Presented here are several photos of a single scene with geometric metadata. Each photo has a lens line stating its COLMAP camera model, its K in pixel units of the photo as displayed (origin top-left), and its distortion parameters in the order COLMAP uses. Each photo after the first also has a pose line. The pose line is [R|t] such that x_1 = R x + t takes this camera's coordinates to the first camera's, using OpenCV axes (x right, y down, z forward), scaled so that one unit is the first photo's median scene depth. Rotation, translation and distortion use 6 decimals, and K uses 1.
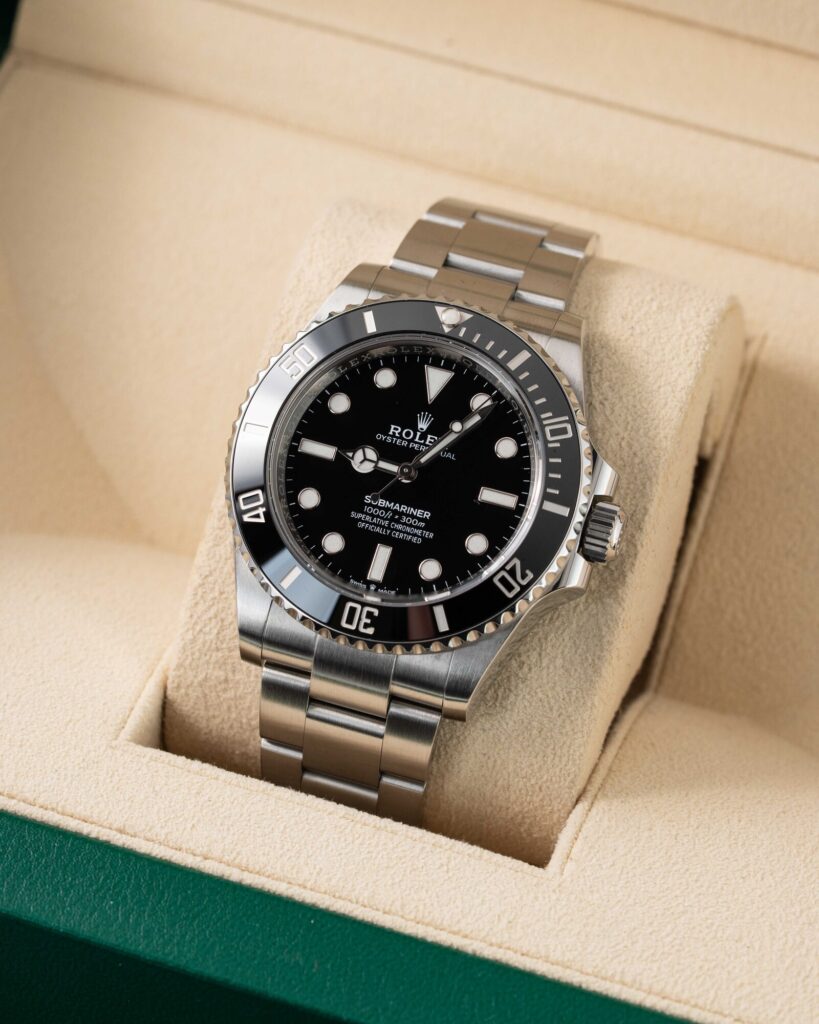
lens RADIAL K [[4477.8, 0, 409.5], [0, 4477.8, 512.0], [0, 0, 1]] dist [0.135221, -5.536340]
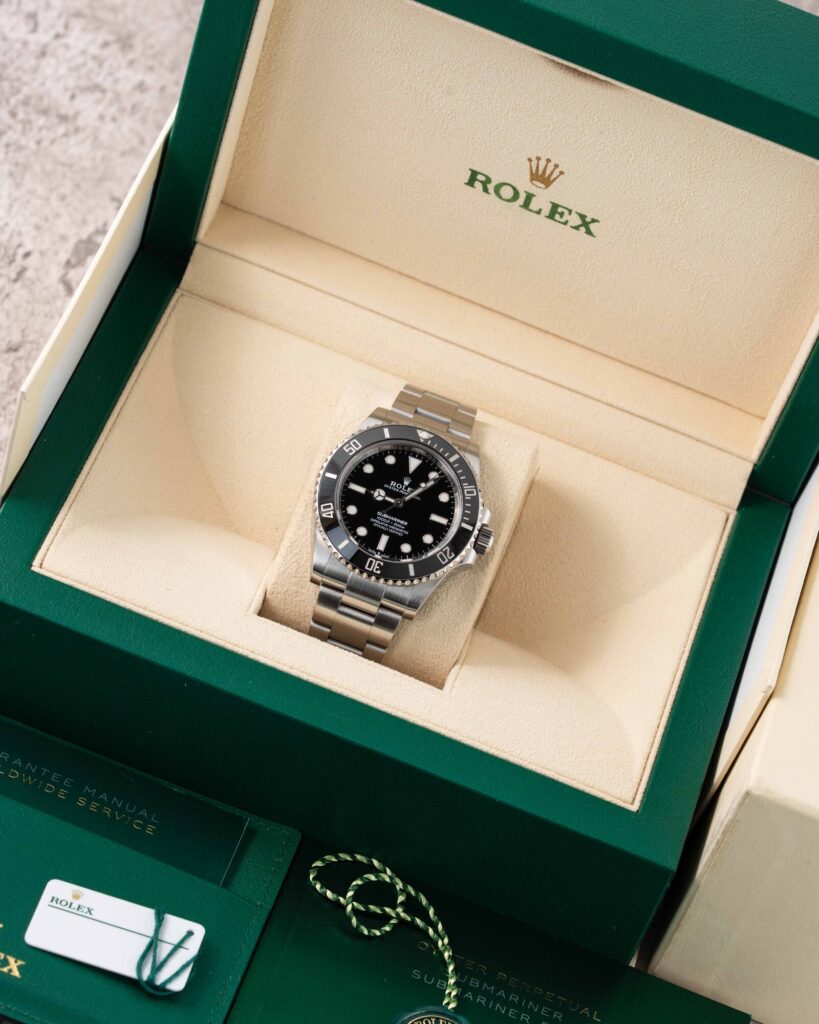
lens RADIAL K [[4477.8, 0, 409.5], [0, 4477.8, 512.0], [0, 0, 1]] dist [0.135221, -5.536340]
pose [[0.971540, 0.119503, 0.204520, -0.438914], [-0.103136, 0.990683, -0.088935, 0.187986], [-0.213242, 0.065311, 0.974814, -1.118458]]
